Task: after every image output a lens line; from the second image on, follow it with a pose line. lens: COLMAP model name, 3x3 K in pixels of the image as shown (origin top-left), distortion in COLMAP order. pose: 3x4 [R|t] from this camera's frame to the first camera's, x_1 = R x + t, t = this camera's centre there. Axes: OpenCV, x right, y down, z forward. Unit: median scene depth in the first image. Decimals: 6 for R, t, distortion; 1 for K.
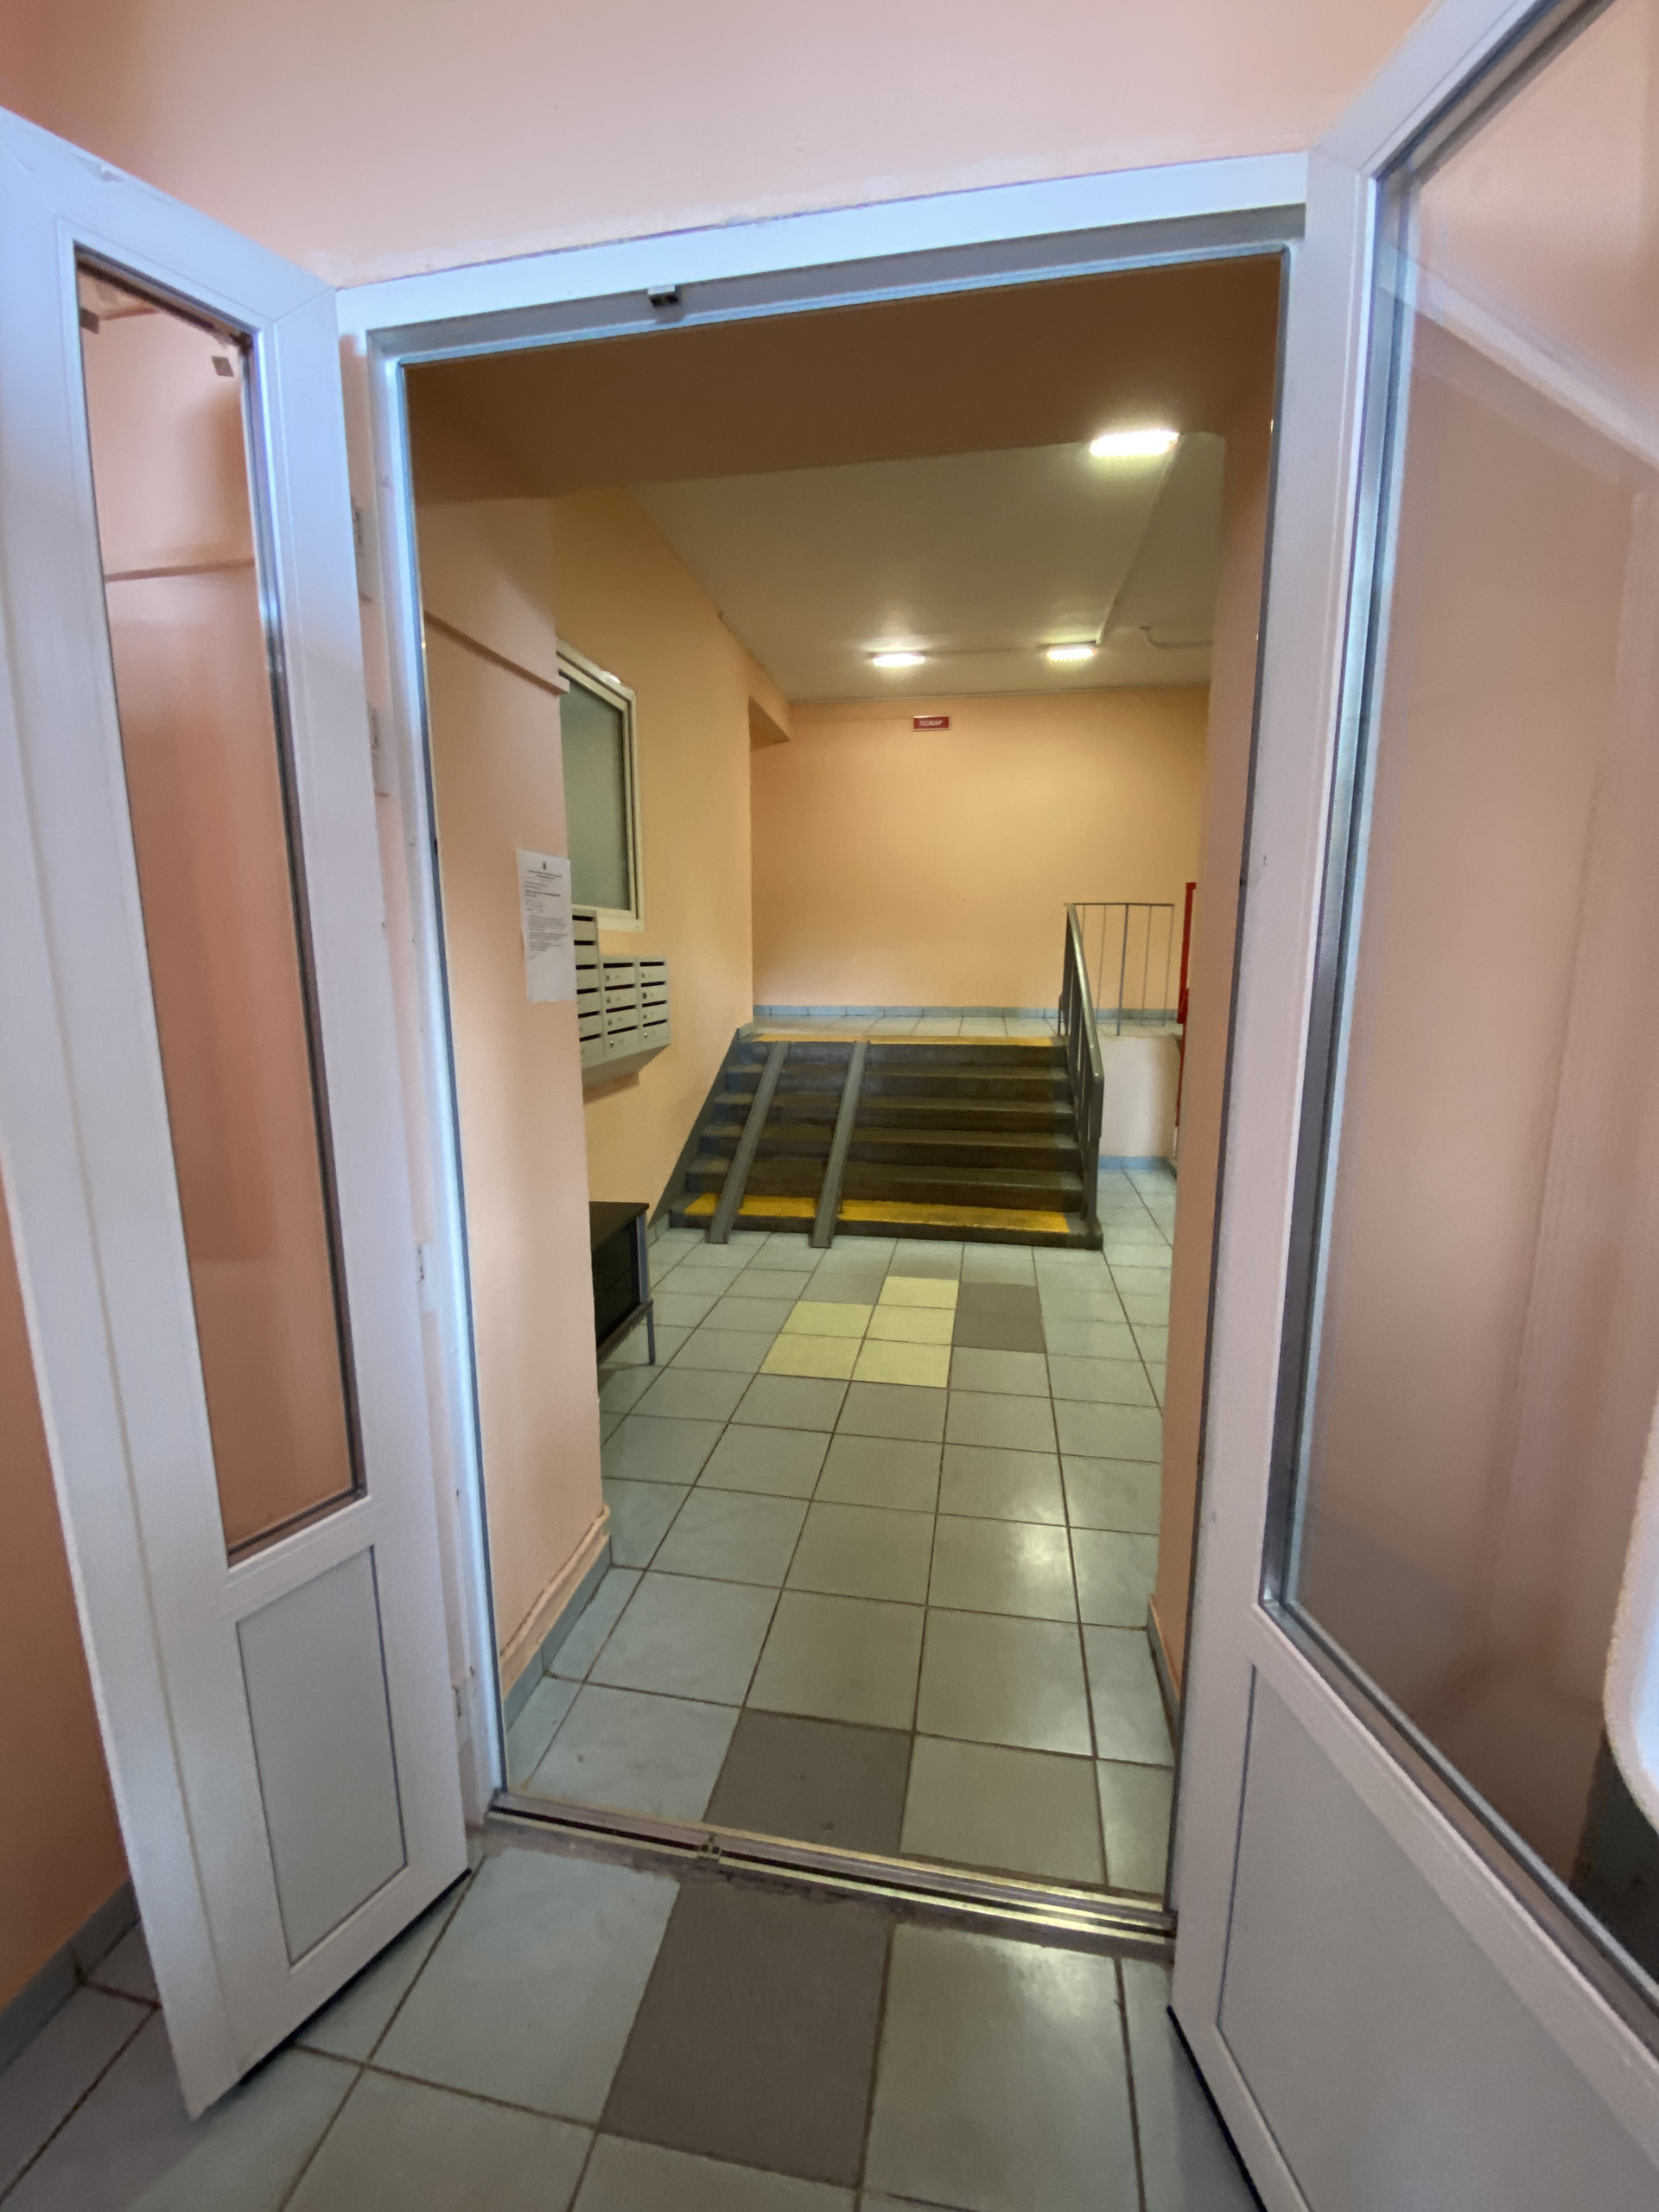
lens RADIAL K [[887.4, 0, 829.5], [0, 887.4, 1106.0], [0, 0, 1]] dist [0.069888, -0.000011]
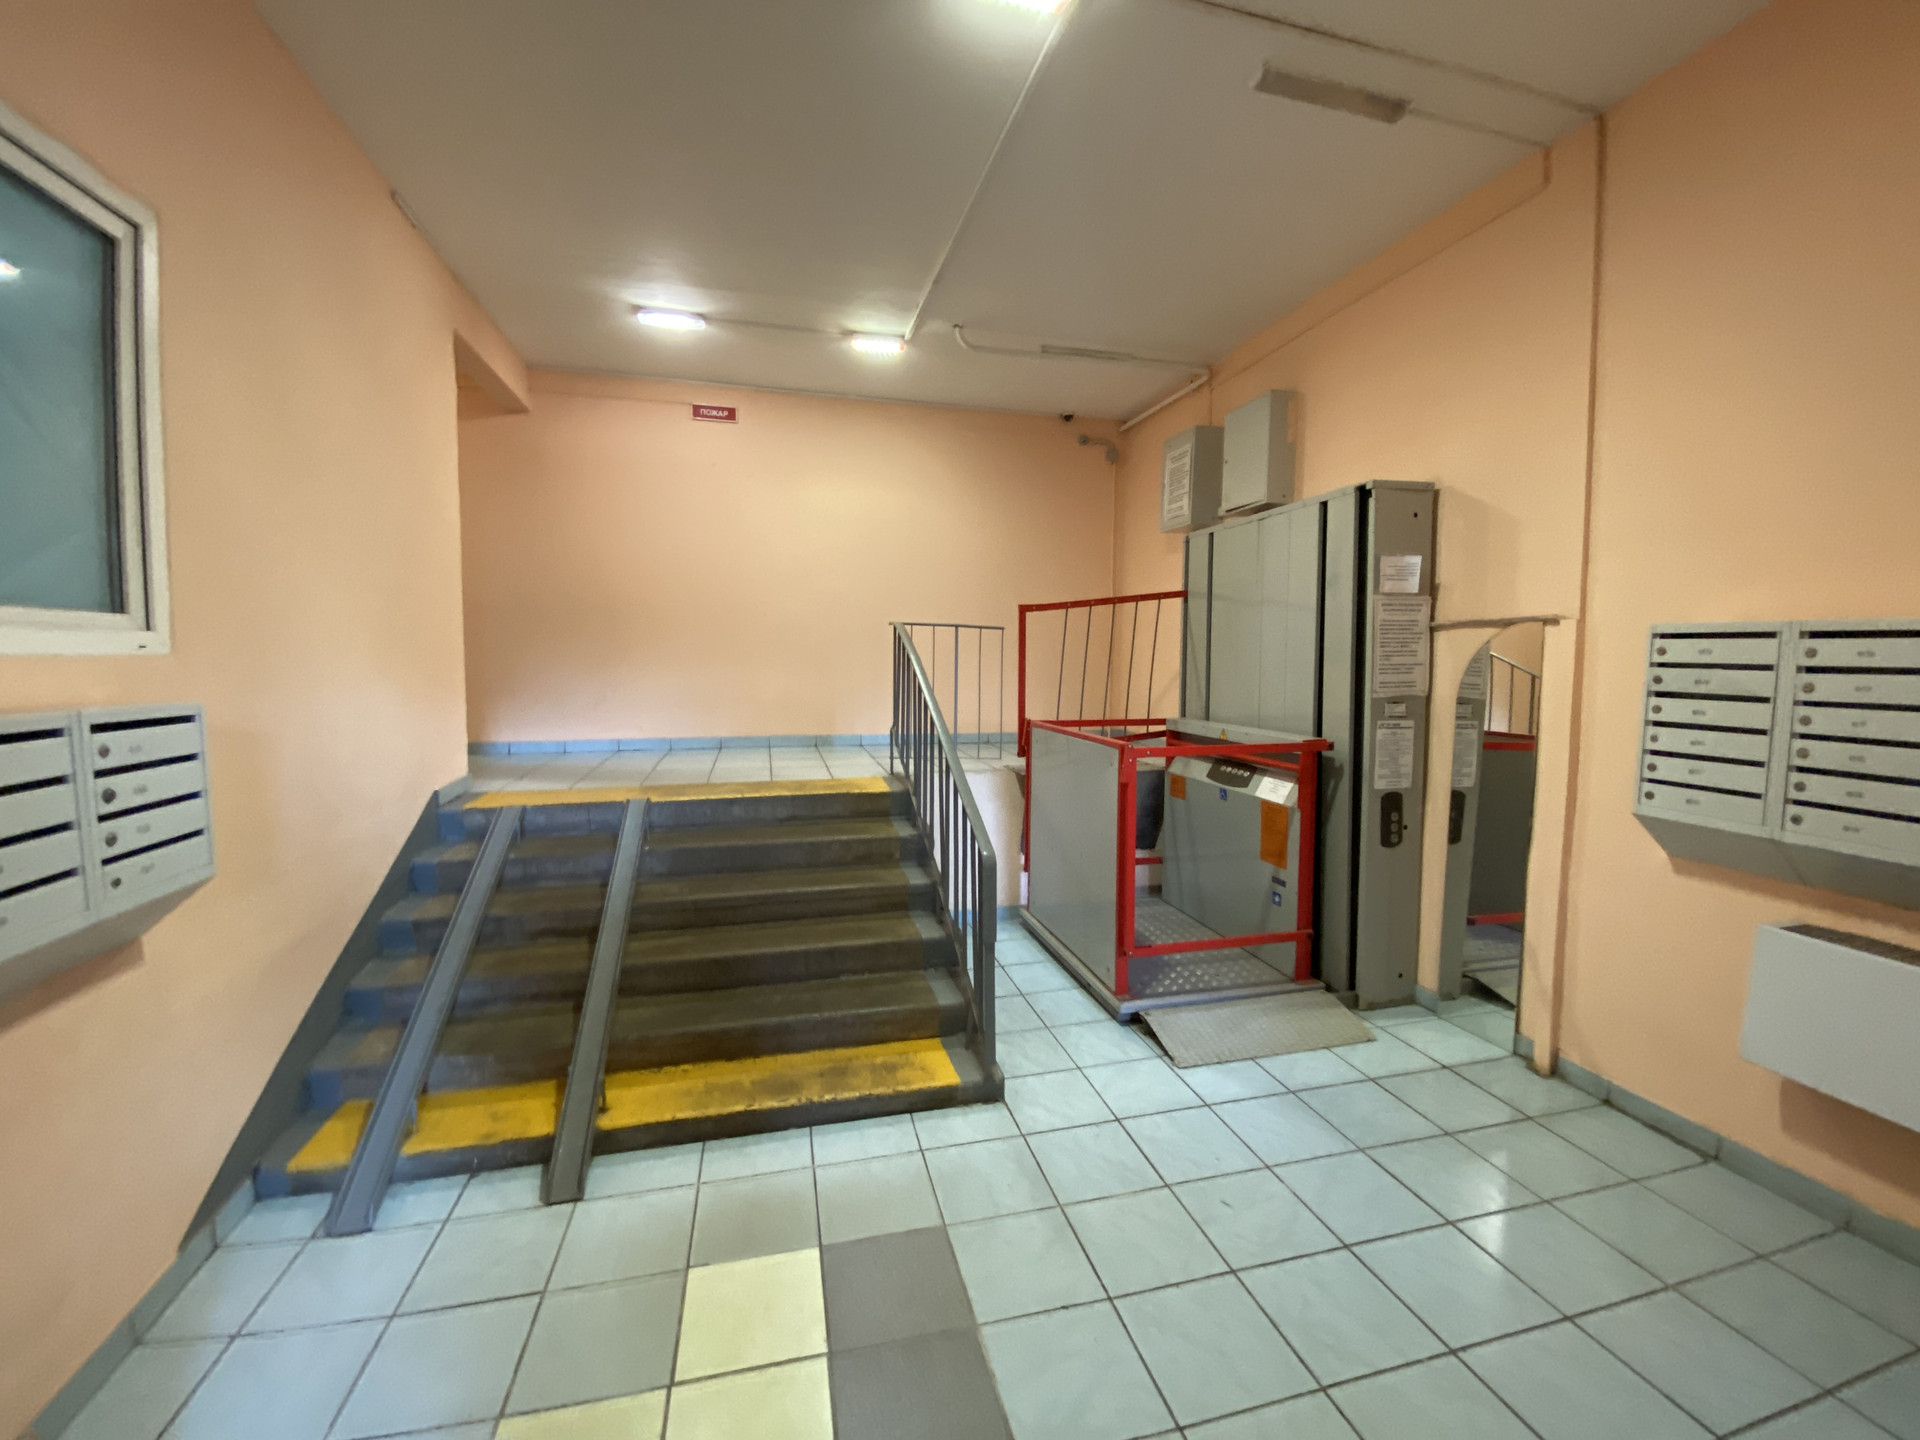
lens RADIAL K [[769.6, 0, 960.0], [0, 769.6, 720.0], [0, 0, 1]] dist [0.030566, -0.029519]
pose [[0.913112, -0.027360, 0.406791, 0.022958], [0.065100, 0.994729, -0.079223, -0.074430], [-0.402479, 0.098822, 0.910080, 0.335961]]
